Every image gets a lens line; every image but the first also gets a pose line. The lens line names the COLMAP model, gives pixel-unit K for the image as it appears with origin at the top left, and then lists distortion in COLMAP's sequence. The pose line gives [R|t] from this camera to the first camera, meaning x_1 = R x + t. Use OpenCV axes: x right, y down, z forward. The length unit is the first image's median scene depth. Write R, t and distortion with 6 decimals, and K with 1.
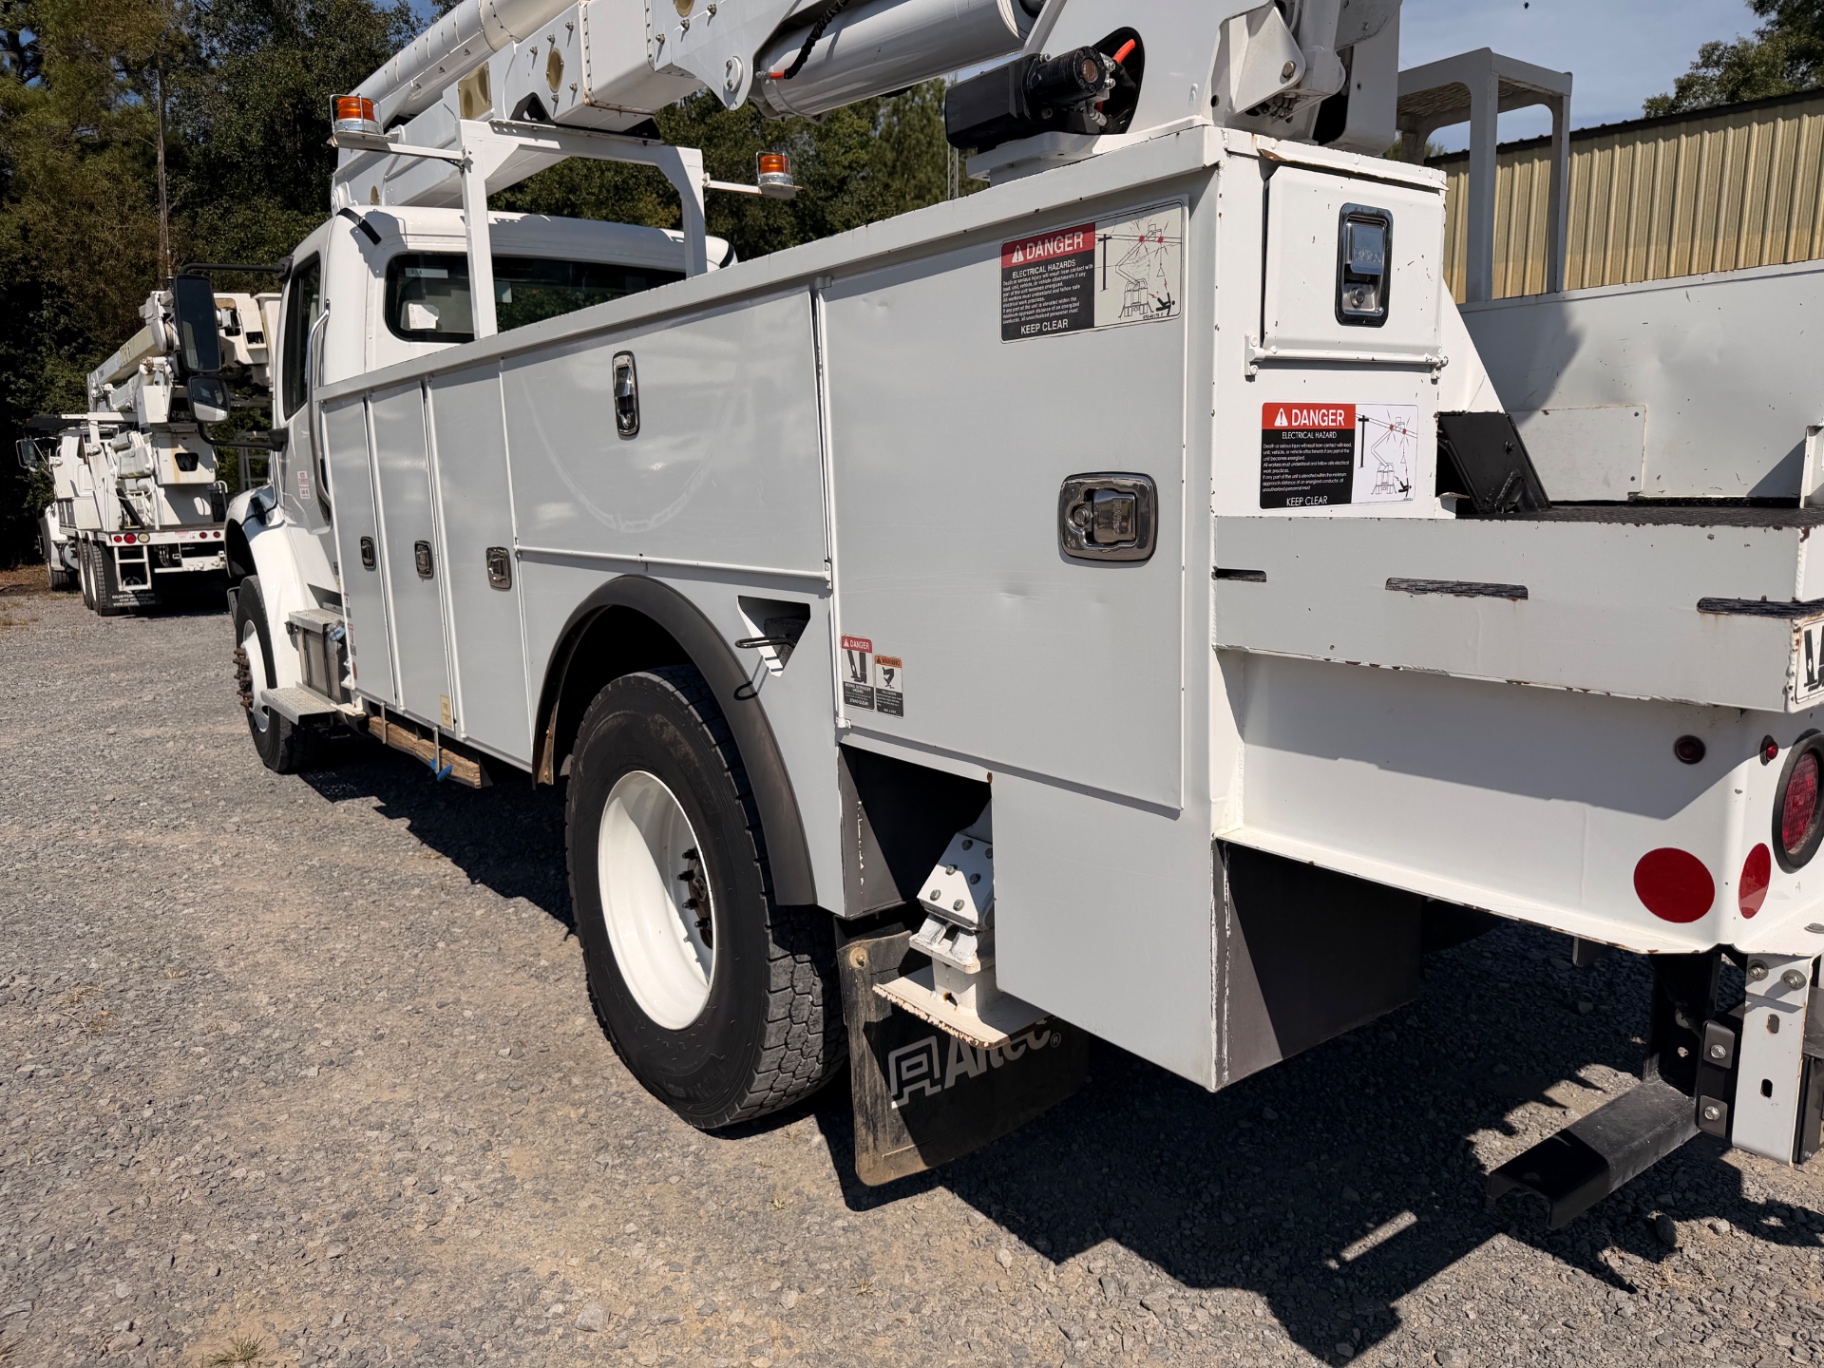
lens RADIAL K [[1294.9, 0, 919.4], [0, 1294.9, 678.1], [0, 0, 1]] dist [-0.001561, 0.002112]
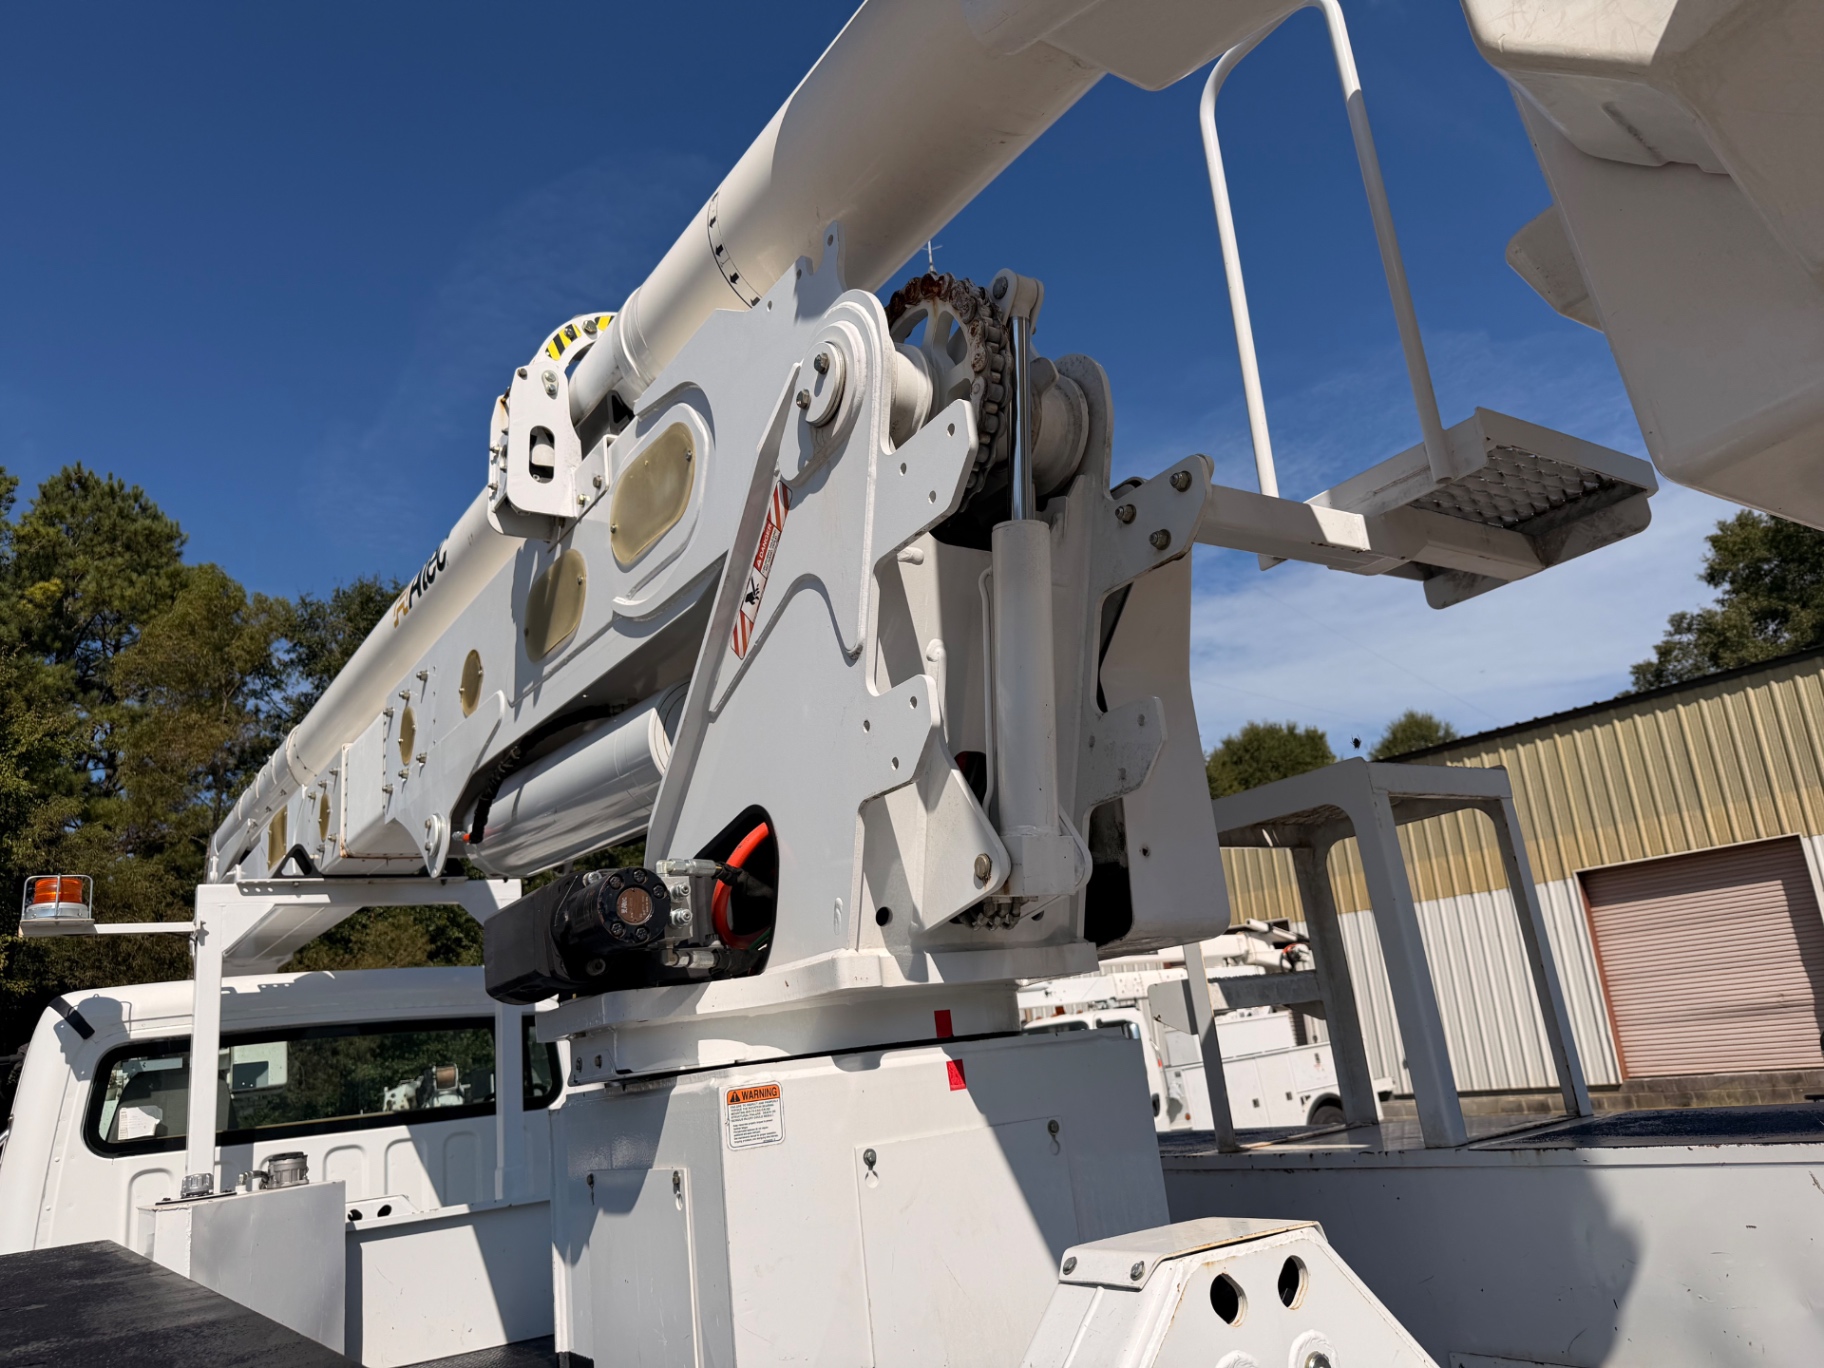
lens RADIAL K [[1297.5, 0, 912.0], [0, 1297.5, 690.4], [0, 0, 1]] dist [-0.003745, -0.003435]
pose [[0.995119, -0.092907, -0.033277, 0.126819], [0.069386, 0.898464, -0.433529, -0.130559], [0.070176, 0.429103, 0.900525, 0.194670]]
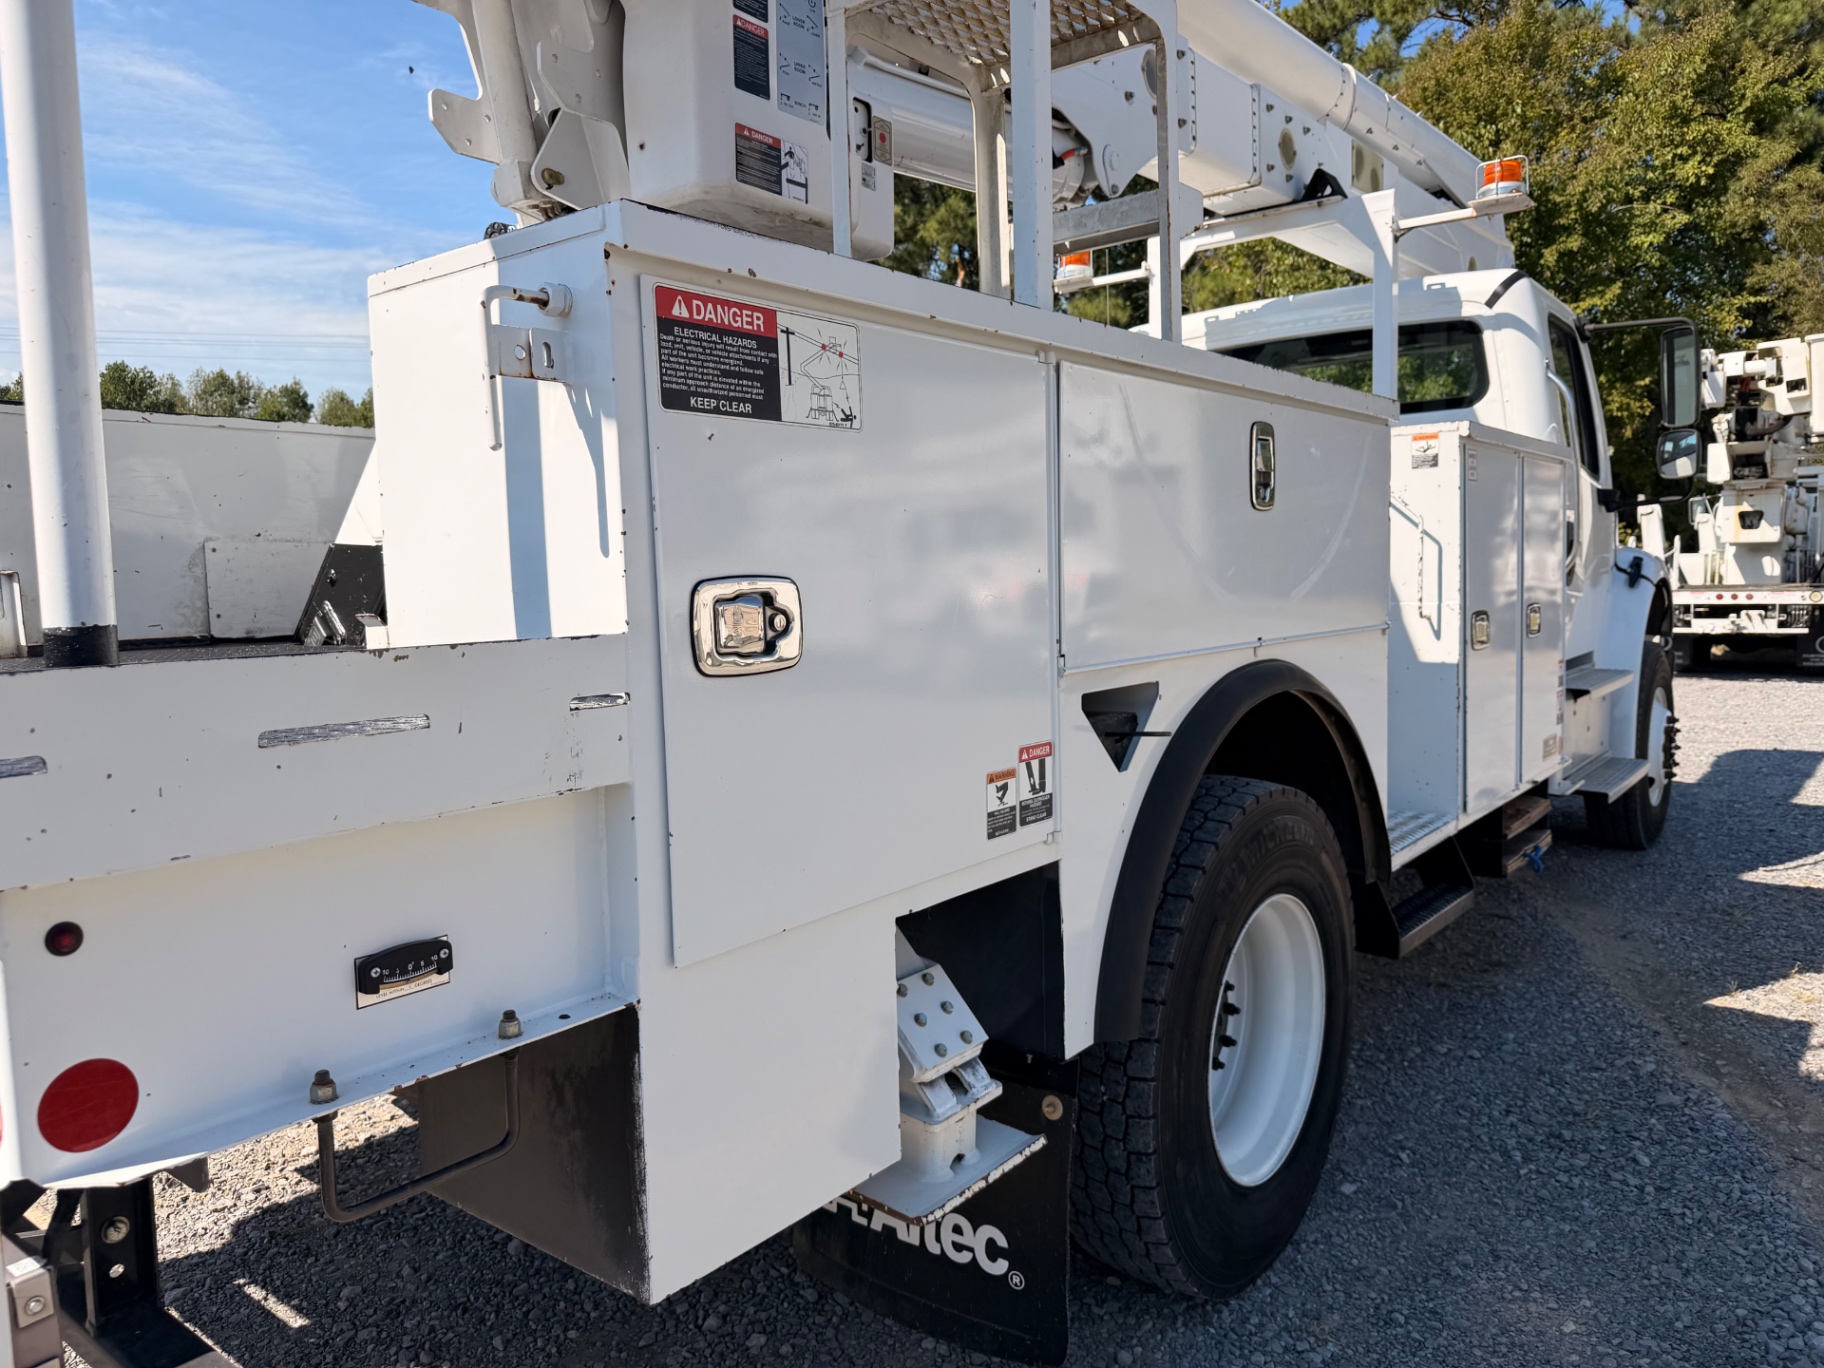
lens RADIAL K [[1300.7, 0, 915.5], [0, 1300.7, 674.5], [0, 0, 1]] dist [-0.004184, -0.002278]
pose [[0.256577, 0.099084, -0.961432, 0.618481], [-0.136323, 0.988497, 0.065493, -0.095902], [0.956862, 0.114261, 0.267133, 0.488143]]
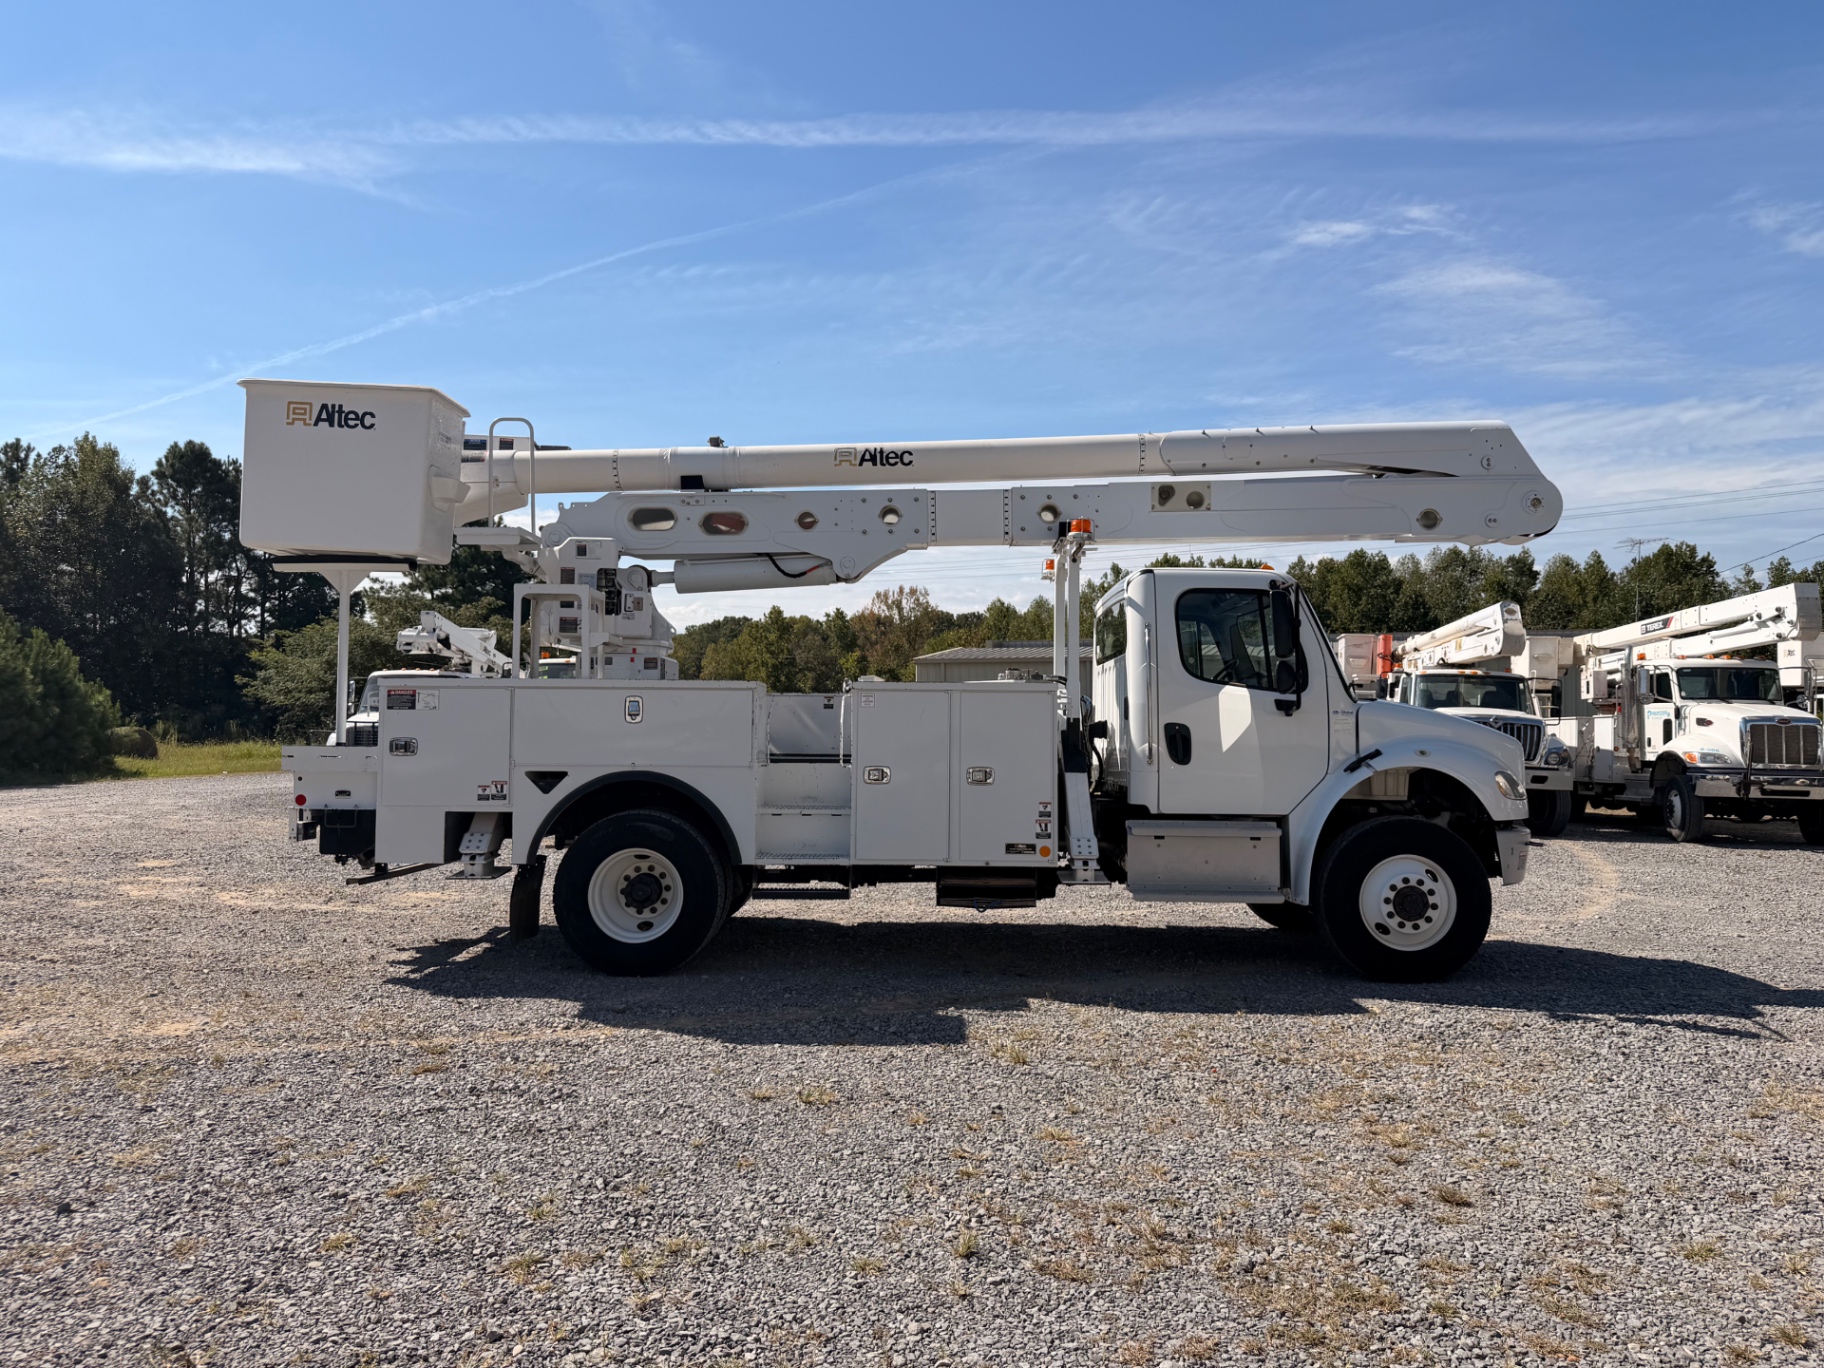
lens RADIAL K [[1285.1, 0, 916.2], [0, 1285.1, 676.8], [0, 0, 1]] dist [0.050861, -0.081764]
pose [[-0.629812, -0.014513, -0.776612, 1.100708], [-0.114955, 0.990557, 0.074714, -0.325520], [0.768194, 0.136332, -0.625533, 1.800333]]
